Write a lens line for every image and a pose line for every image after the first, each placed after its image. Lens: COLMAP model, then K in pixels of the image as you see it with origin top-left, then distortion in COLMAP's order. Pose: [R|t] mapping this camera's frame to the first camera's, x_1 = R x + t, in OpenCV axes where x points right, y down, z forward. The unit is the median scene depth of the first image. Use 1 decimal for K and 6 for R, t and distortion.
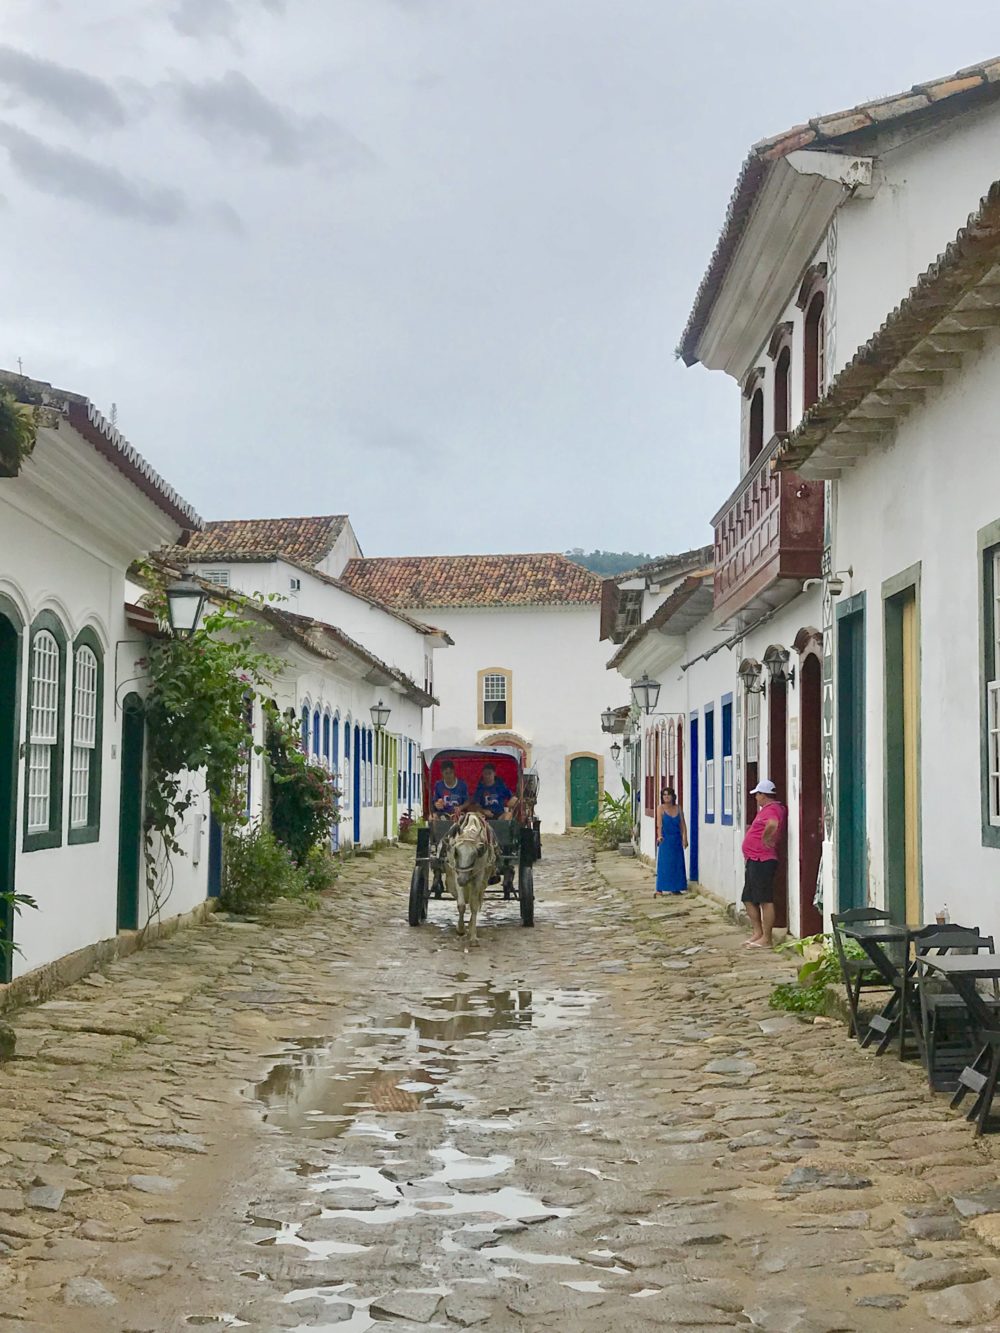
lens RADIAL K [[1928.5, 0, 500.6], [0, 1928.5, 668.4], [0, 0, 1]] dist [0.188938, -0.016728]
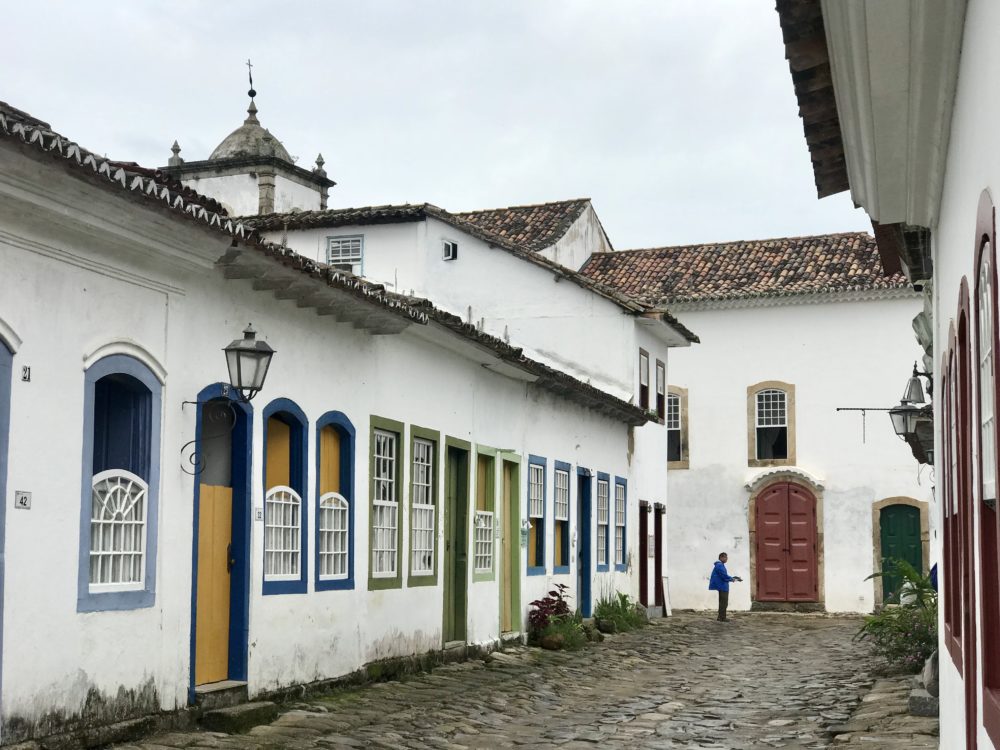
lens RADIAL K [[1625.2, 0, 500.9], [0, 1625.2, 371.7], [0, 0, 1]] dist [-0.003557, 0.060250]
pose [[0.974841, -0.020696, -0.221939, 0.033171], [0.010803, 0.998897, -0.045698, 0.022425], [0.222640, 0.042151, 0.973989, 0.376284]]
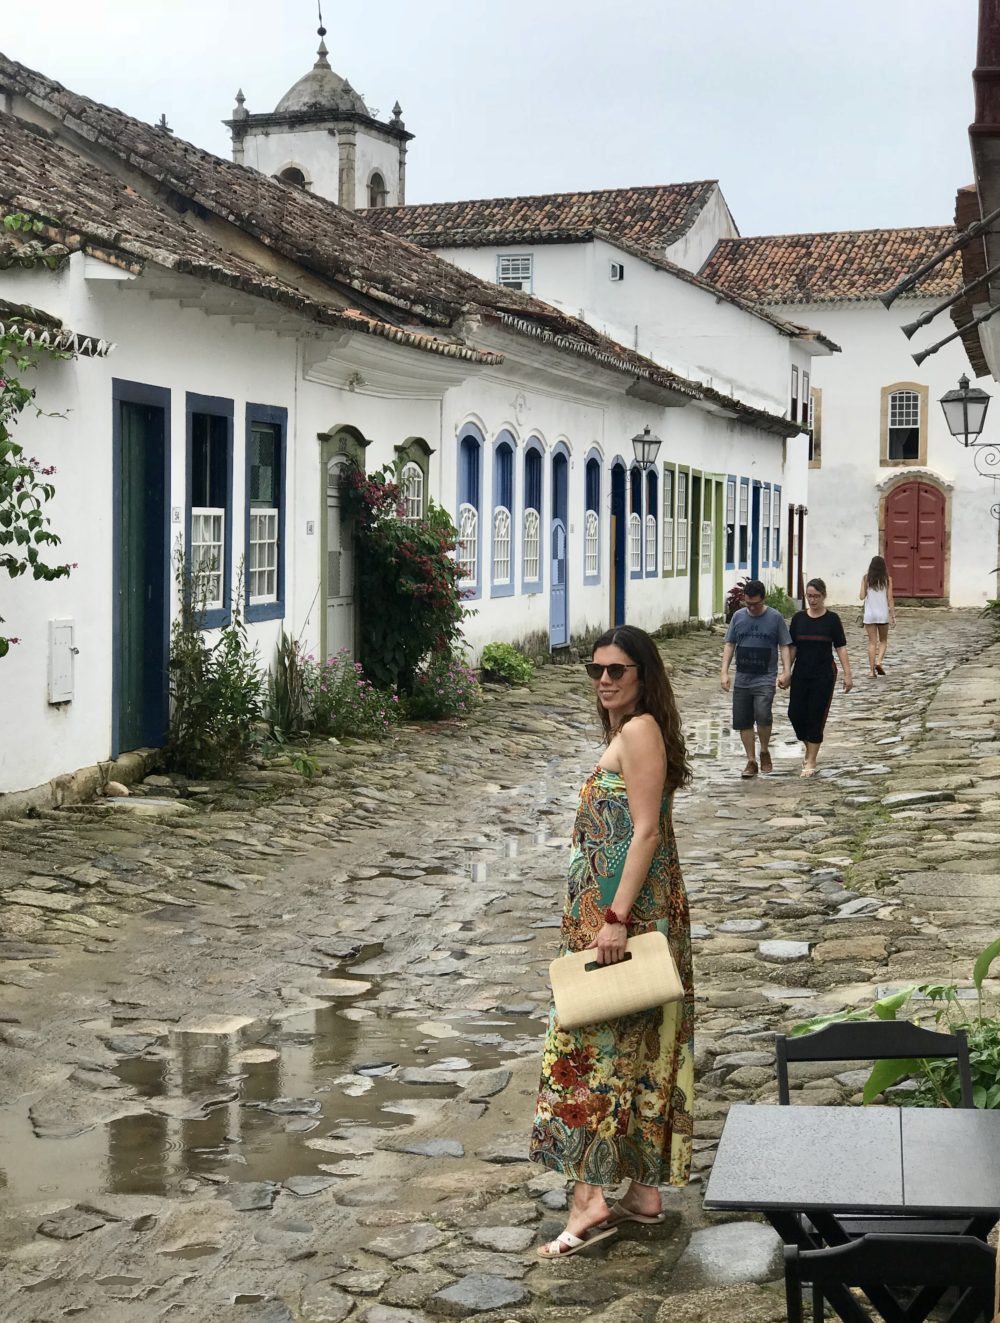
lens RADIAL K [[2279.9, 0, 474.7], [0, 2279.9, 668.0], [0, 0, 1]] dist [0.103775, 0.085804]
pose [[0.974579, 0.018740, -0.223258, 0.033844], [0.008176, 0.992857, 0.119026, 0.002299], [0.223894, -0.117826, 0.967465, 0.100367]]
